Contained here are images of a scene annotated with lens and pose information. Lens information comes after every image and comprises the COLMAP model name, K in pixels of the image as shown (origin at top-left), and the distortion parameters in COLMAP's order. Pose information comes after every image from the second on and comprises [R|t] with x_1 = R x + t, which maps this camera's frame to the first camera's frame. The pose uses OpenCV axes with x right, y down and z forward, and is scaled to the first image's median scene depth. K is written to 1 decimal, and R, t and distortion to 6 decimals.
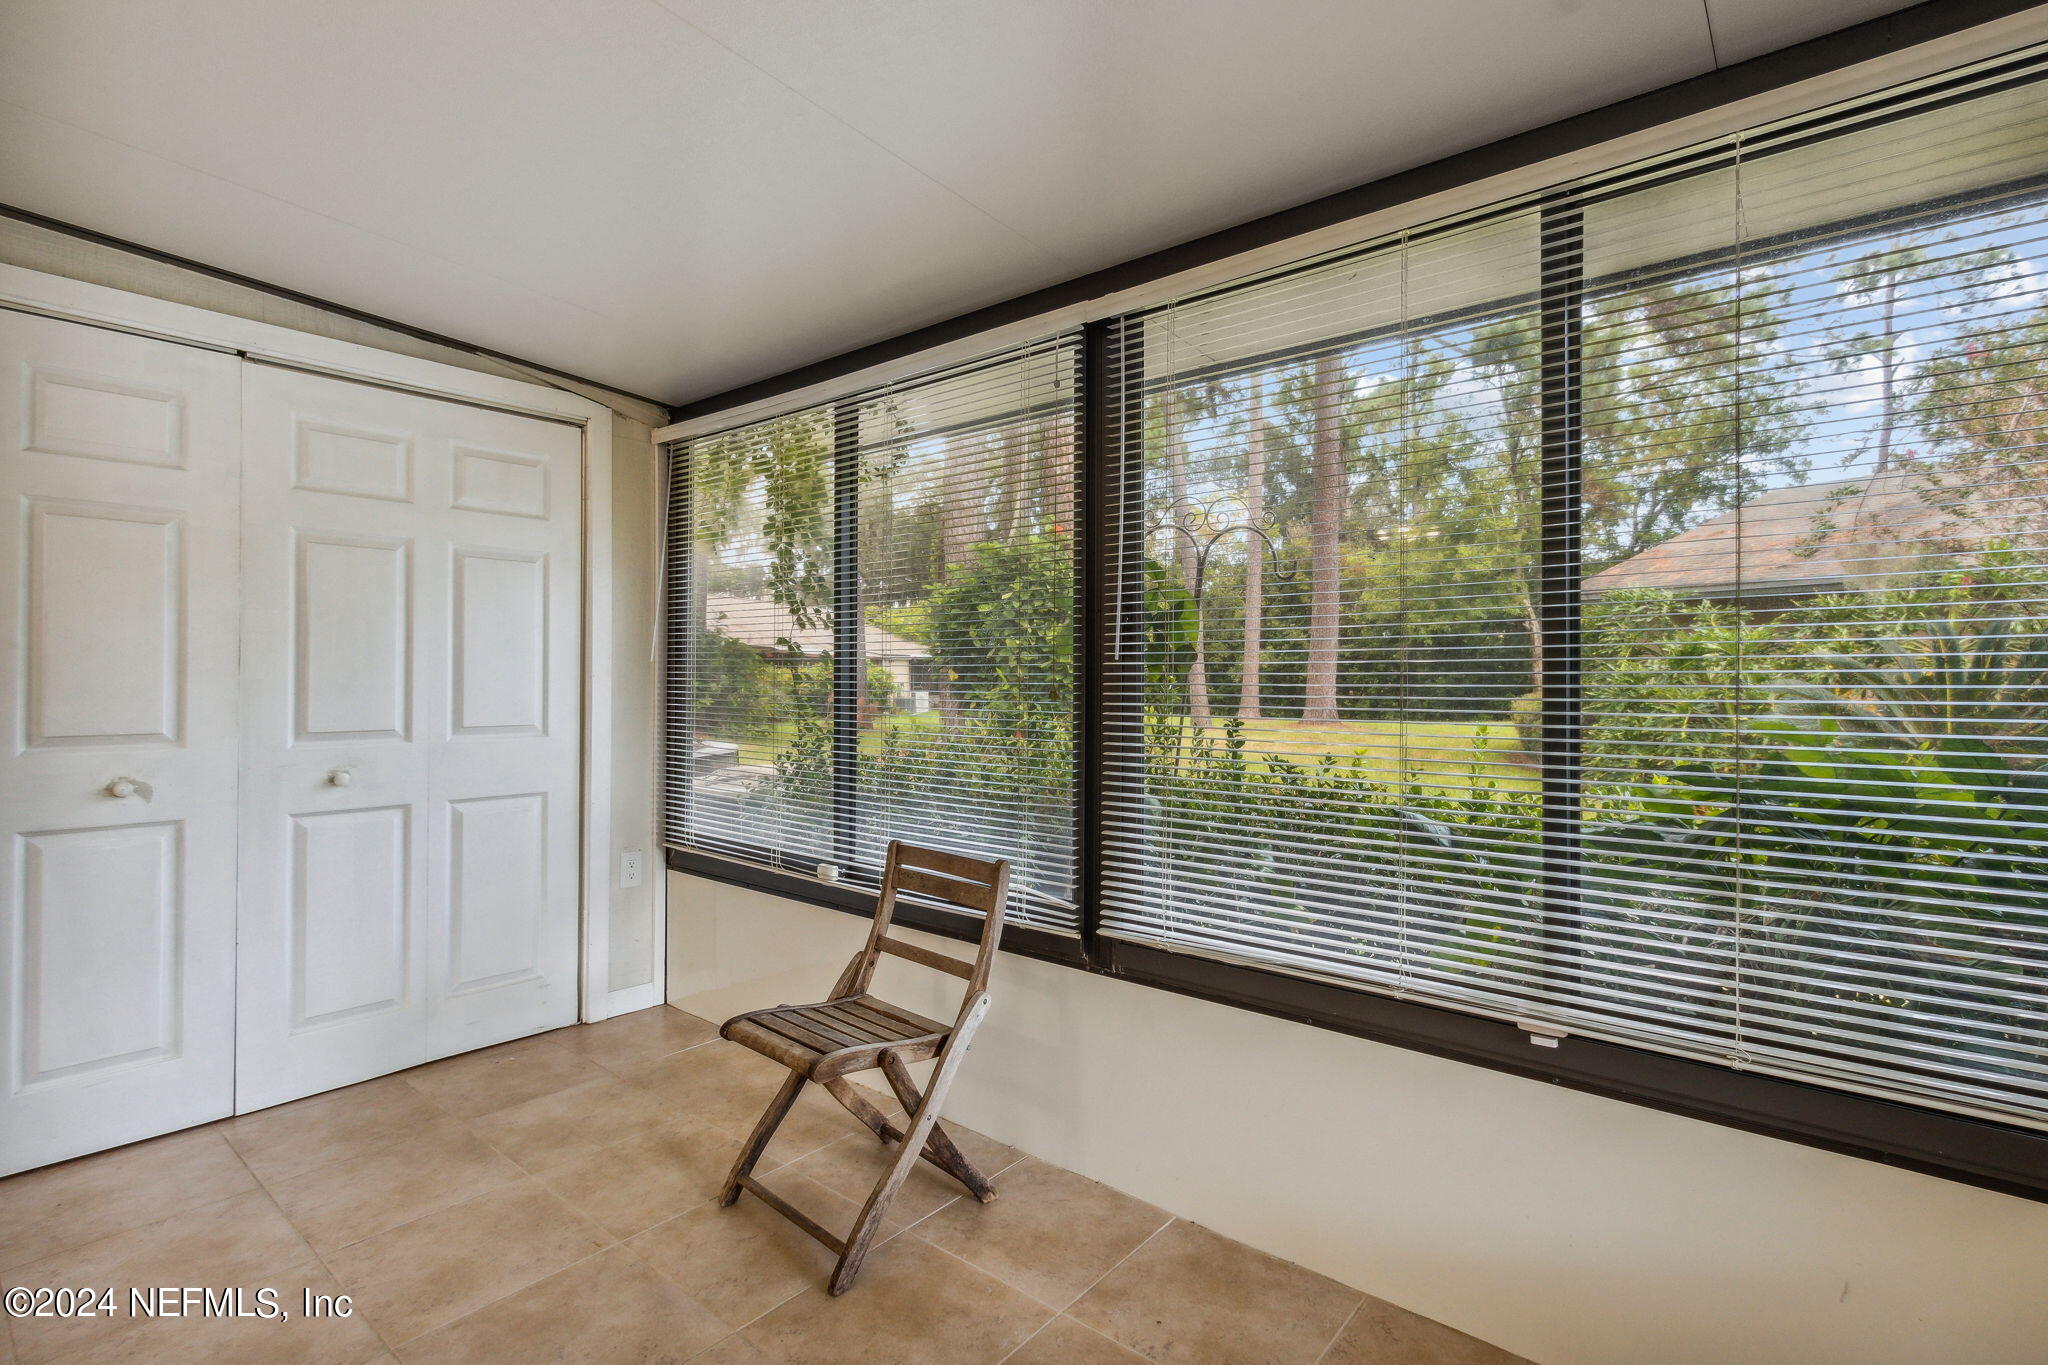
lens RADIAL K [[961.7, 0, 1010.6], [0, 961.7, 680.0], [0, 0, 1]] dist [-0.000616, 0.000185]
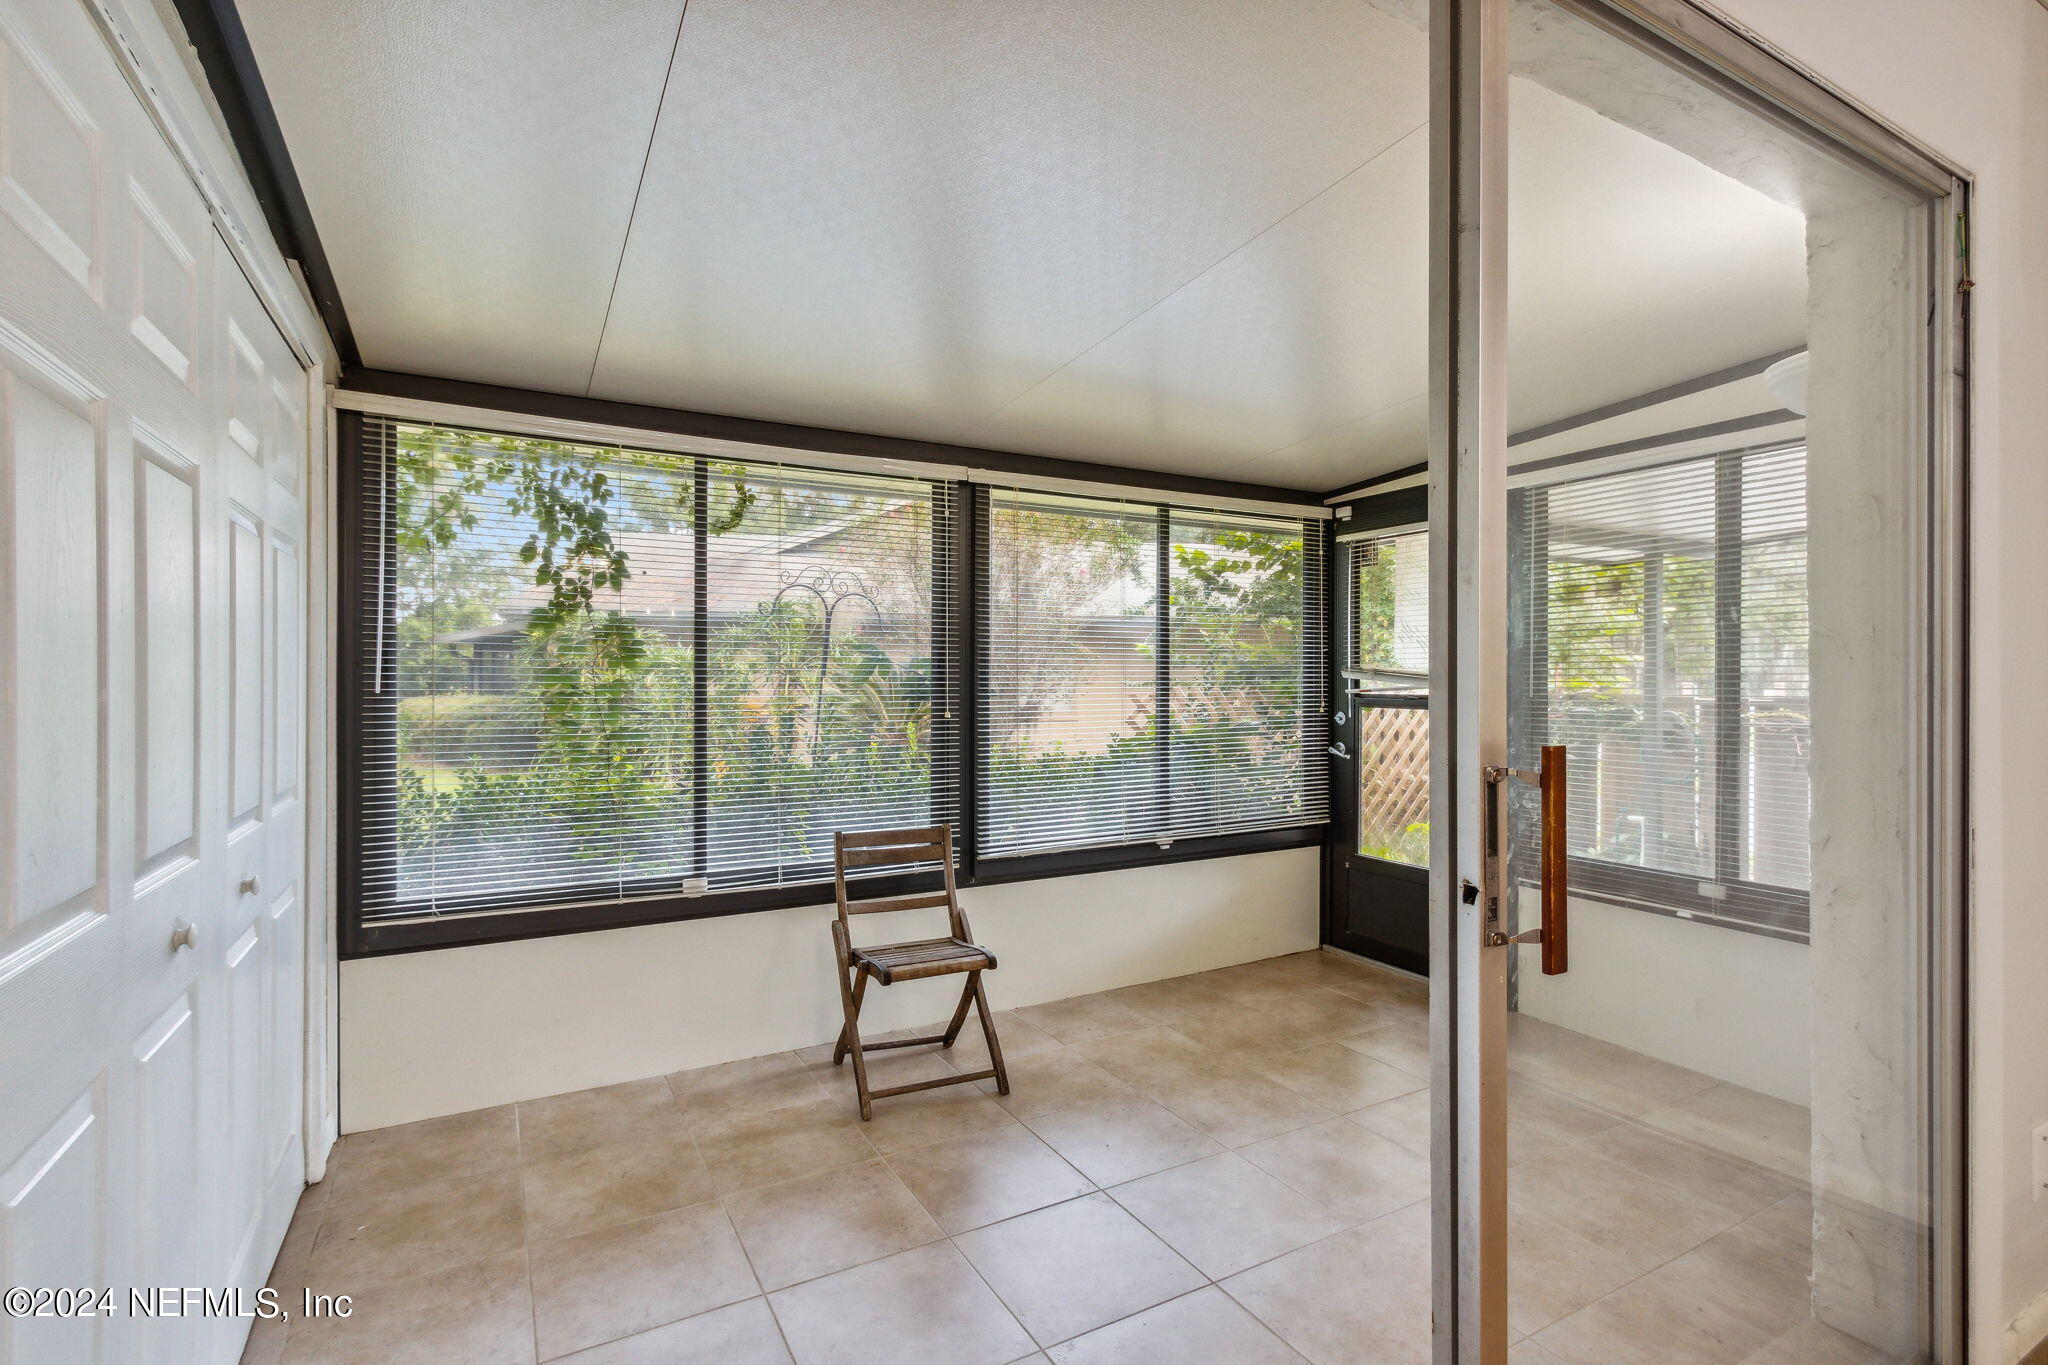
lens RADIAL K [[961.7, 0, 1030.9], [0, 961.7, 691.8], [0, 0, 1]] dist [-0.000616, 0.000185]
pose [[0.350806, -0.014344, 0.936338, -1.214876], [0.003319, 0.999895, 0.014074, -0.037468], [-0.936442, -0.001829, 0.350817, 0.295692]]
